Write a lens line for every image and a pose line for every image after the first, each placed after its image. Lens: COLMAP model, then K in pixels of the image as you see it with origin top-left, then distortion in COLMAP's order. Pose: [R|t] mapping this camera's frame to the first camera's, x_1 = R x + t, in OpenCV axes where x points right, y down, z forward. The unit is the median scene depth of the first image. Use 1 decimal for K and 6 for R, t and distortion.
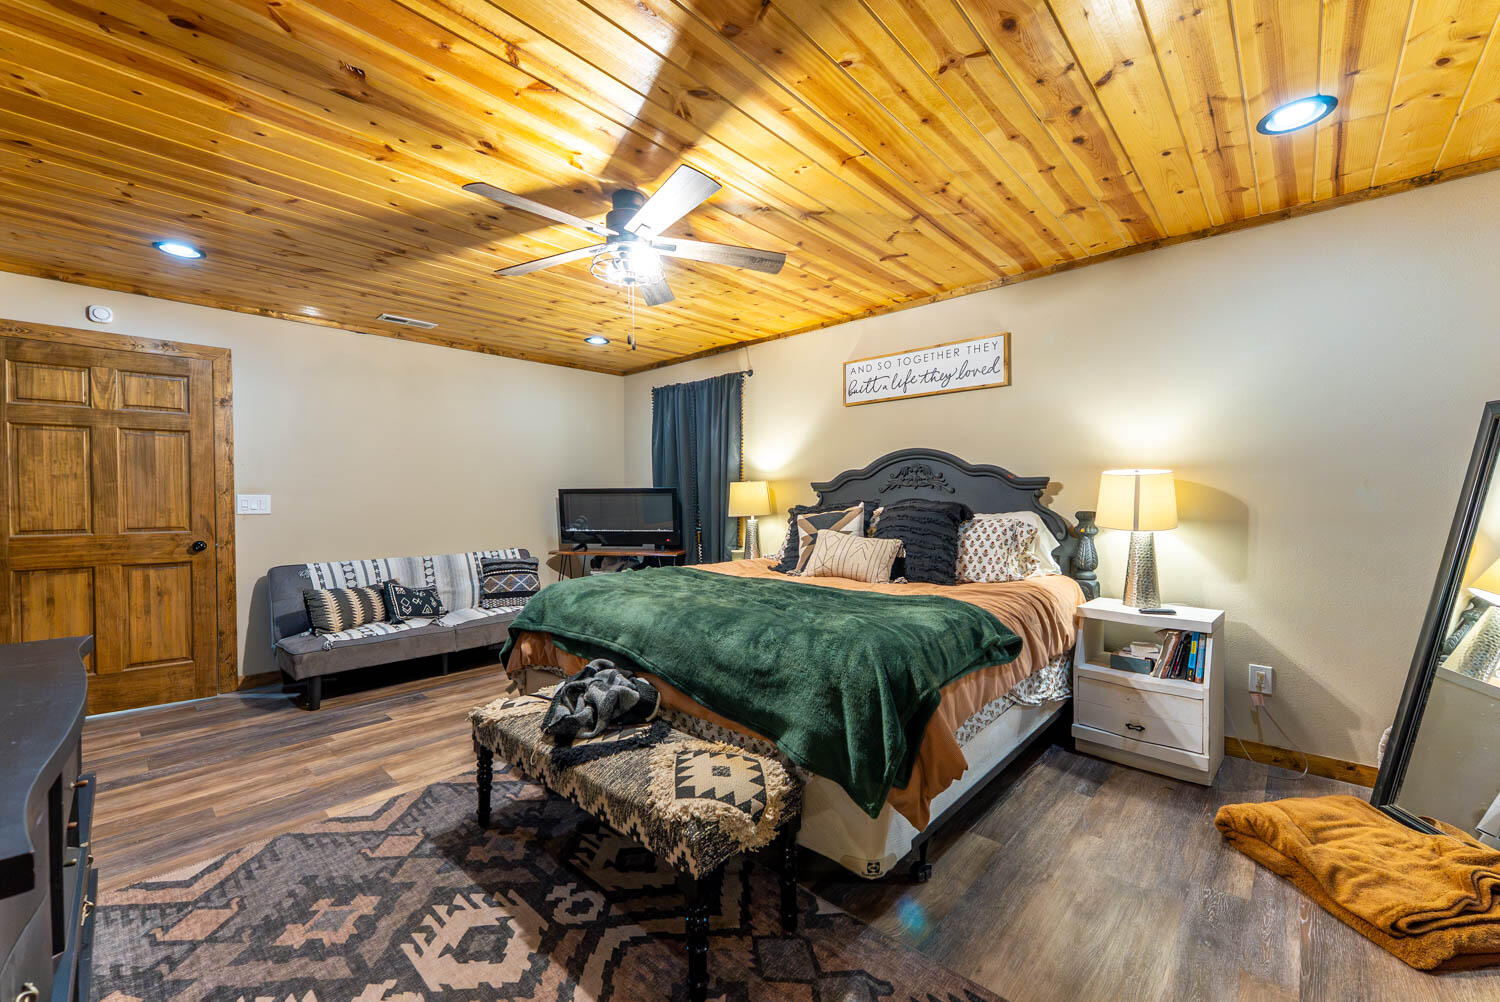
lens RADIAL K [[603.9, 0, 745.8], [0, 603.9, 500.6], [0, 0, 1]] dist [0.001451, -0.000770]
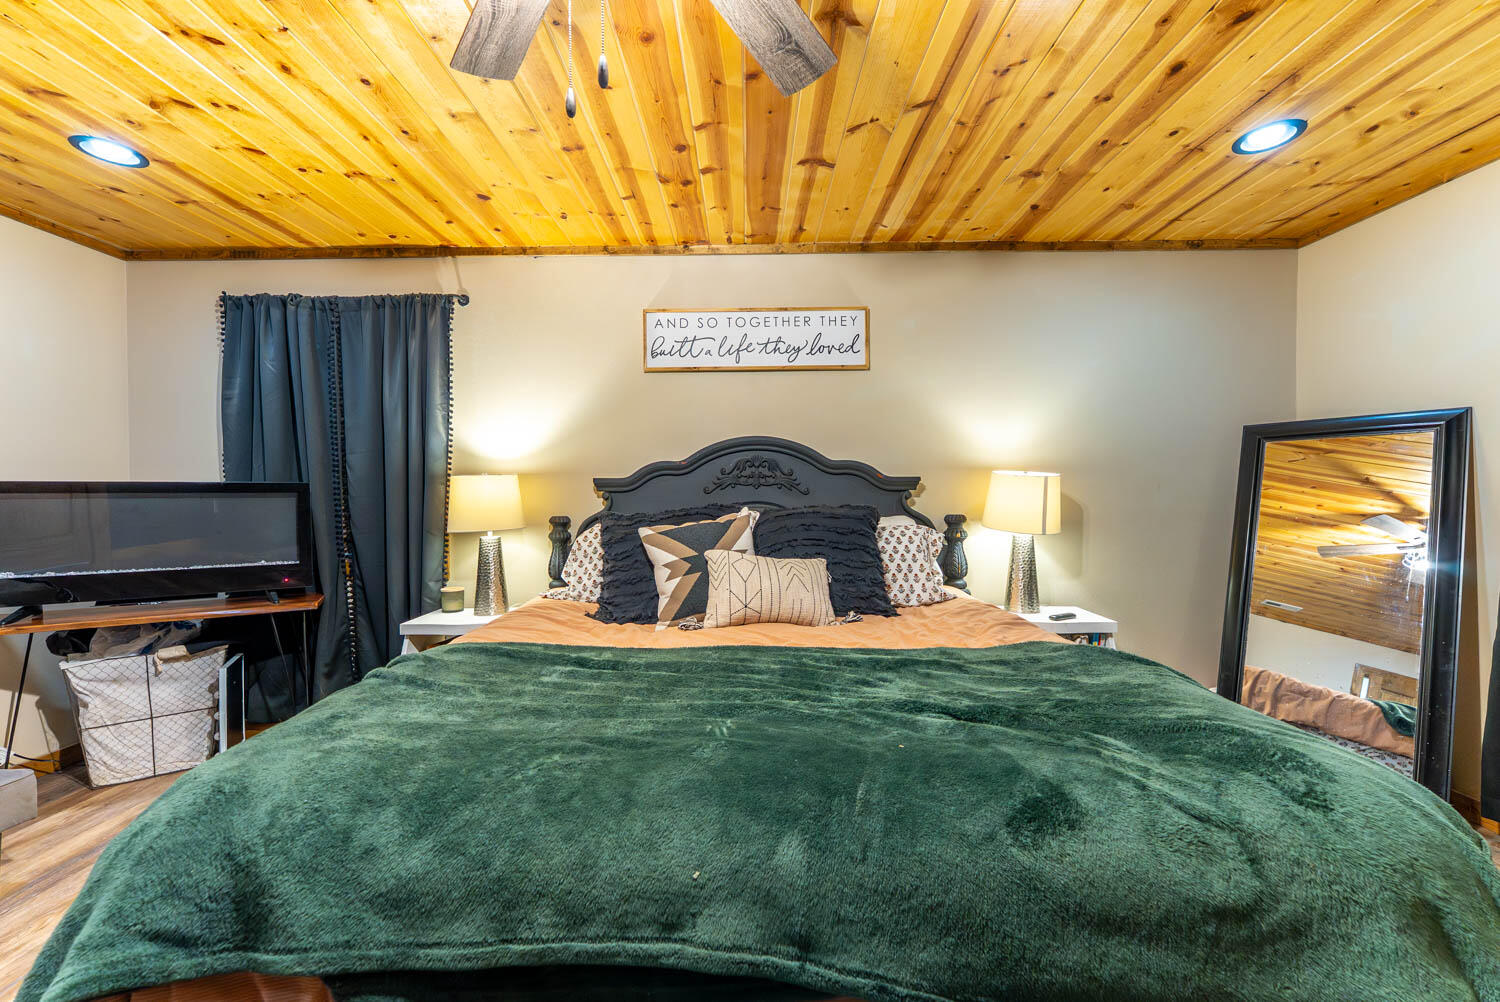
lens RADIAL K [[603.9, 0, 750.2], [0, 603.9, 499.4], [0, 0, 1]] dist [0.001451, -0.000770]
pose [[0.739374, -0.001211, 0.673293, -0.241590], [0.005608, 0.999975, -0.004360, -0.002529], [-0.673271, 0.006999, 0.739363, 0.429617]]
